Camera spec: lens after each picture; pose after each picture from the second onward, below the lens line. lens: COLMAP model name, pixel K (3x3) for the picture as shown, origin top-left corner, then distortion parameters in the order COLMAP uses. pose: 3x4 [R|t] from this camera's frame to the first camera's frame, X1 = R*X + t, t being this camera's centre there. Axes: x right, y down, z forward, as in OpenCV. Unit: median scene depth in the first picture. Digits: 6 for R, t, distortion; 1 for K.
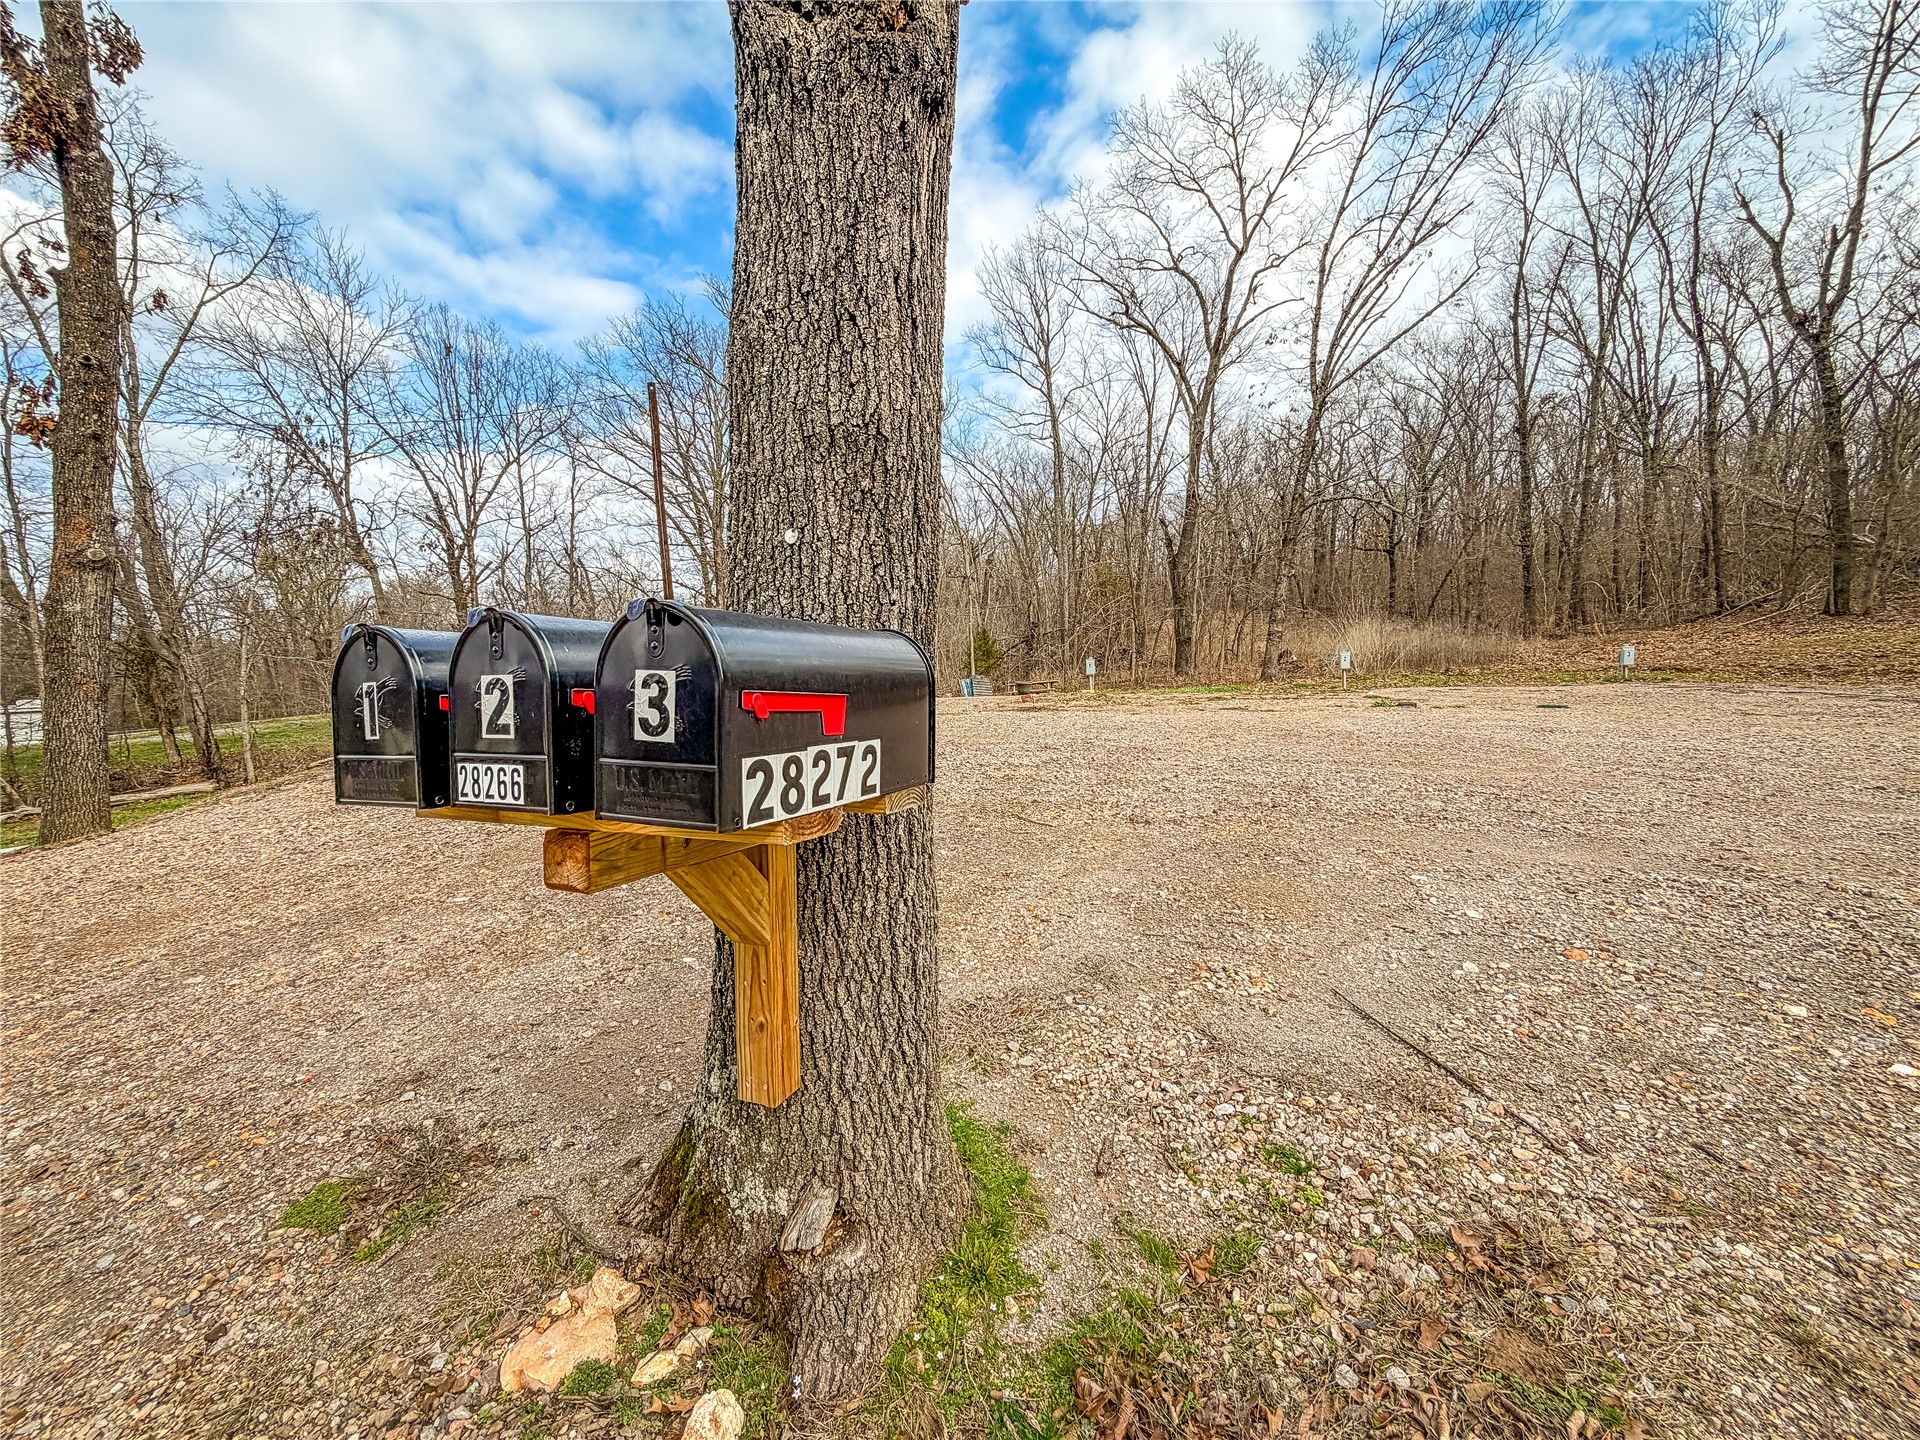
lens RADIAL K [[764.7, 0, 953.6], [0, 764.7, 719.1], [0, 0, 1]] dist [0.000312, -0.000214]
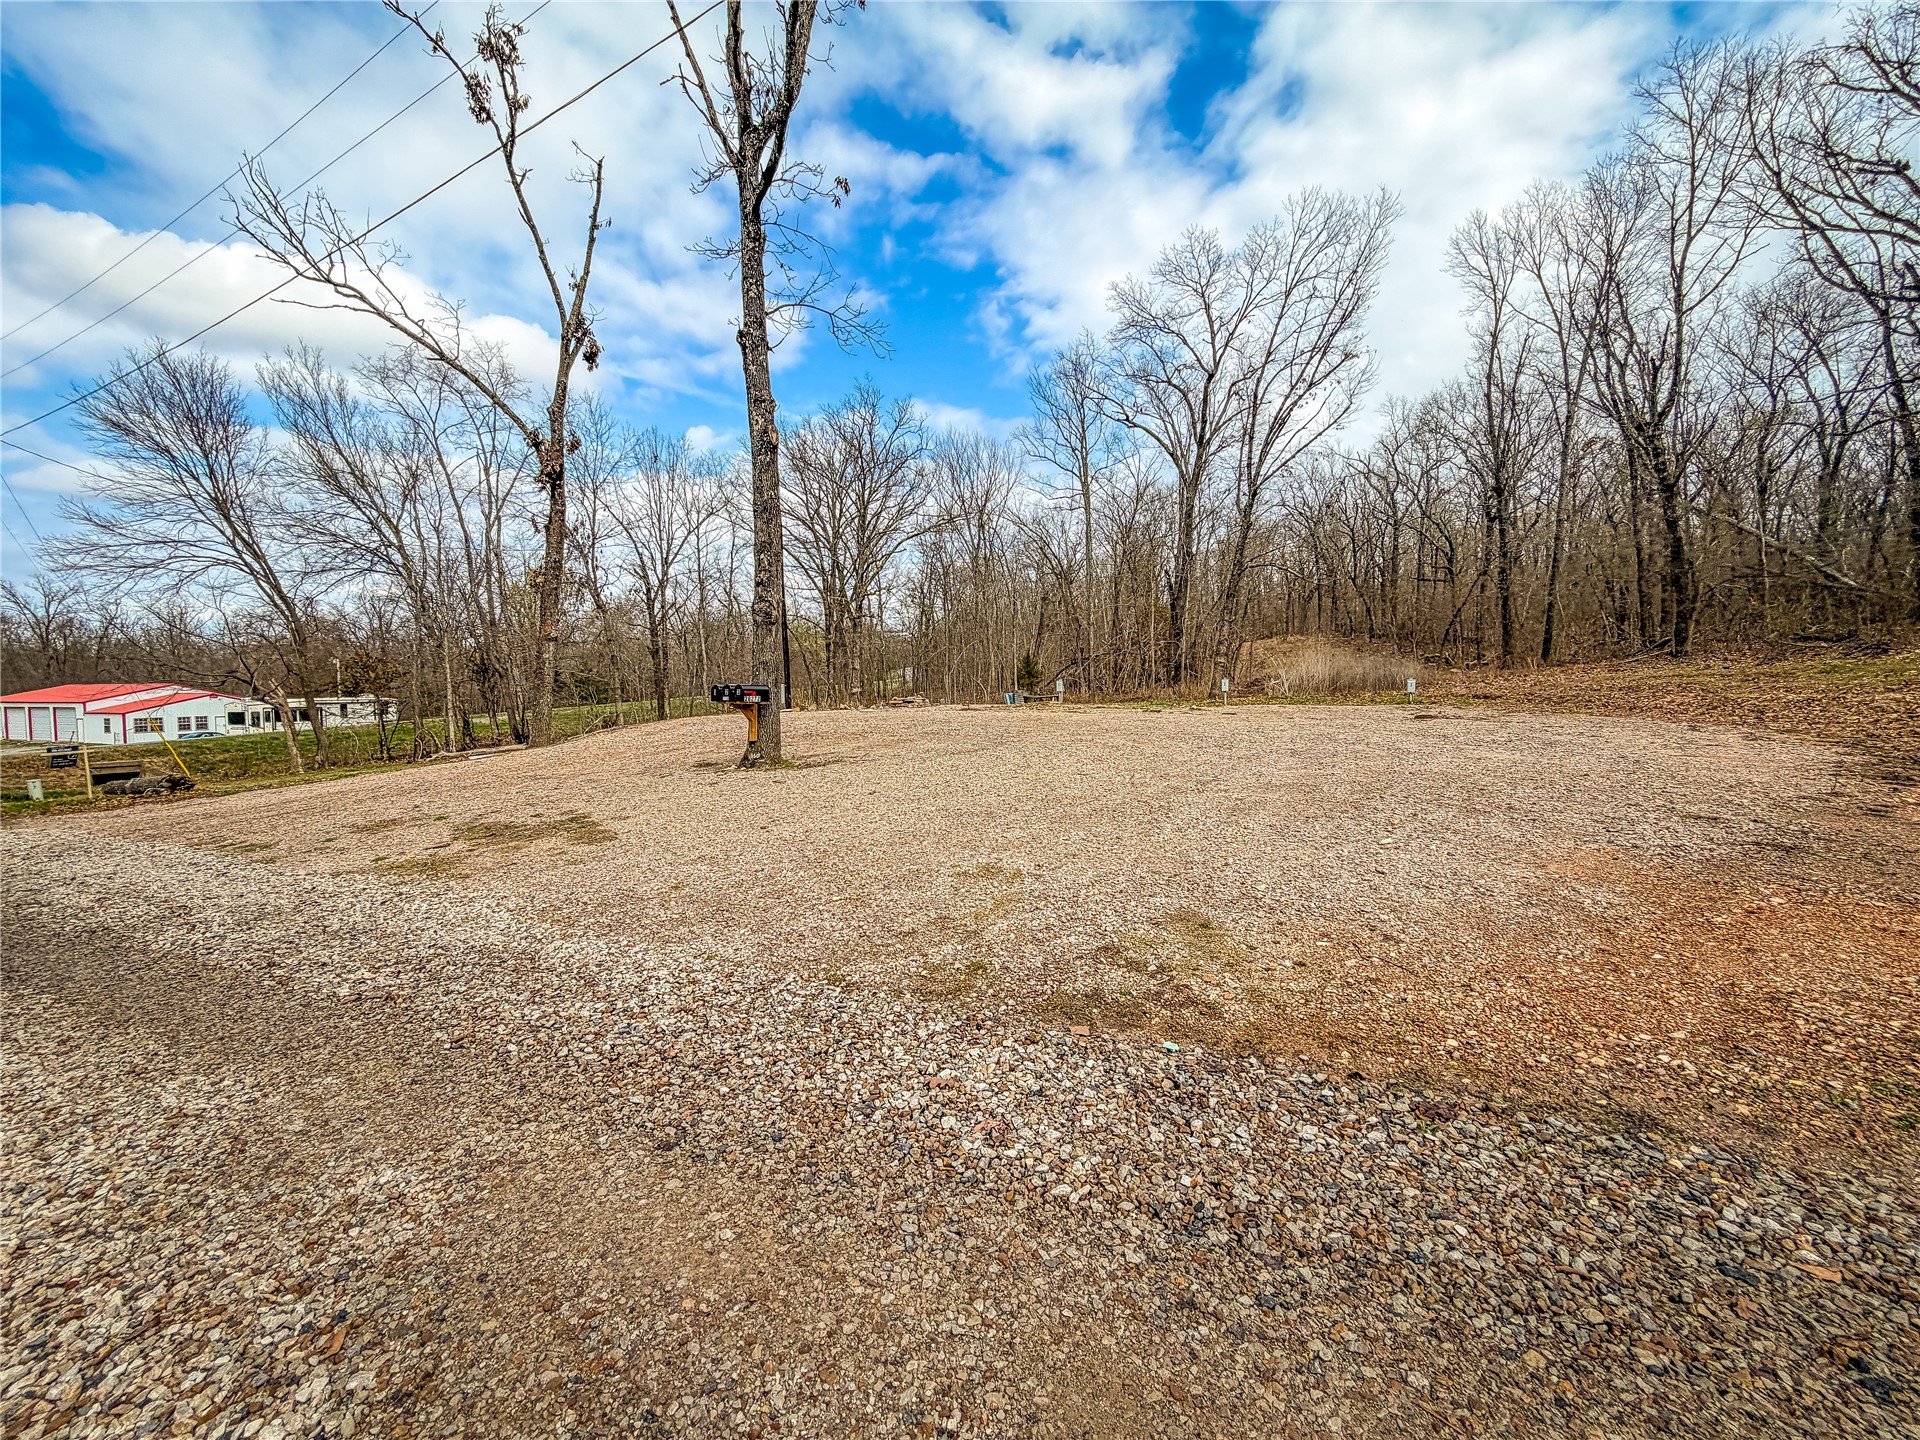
lens RADIAL K [[764.7, 0, 953.6], [0, 764.7, 719.1], [0, 0, 1]] dist [0.000312, -0.000214]
pose [[0.985051, 0.027306, -0.170086, 0.177684], [-0.030253, 0.999433, -0.014758, 0.017106], [0.169587, 0.019683, 0.985319, -0.364737]]
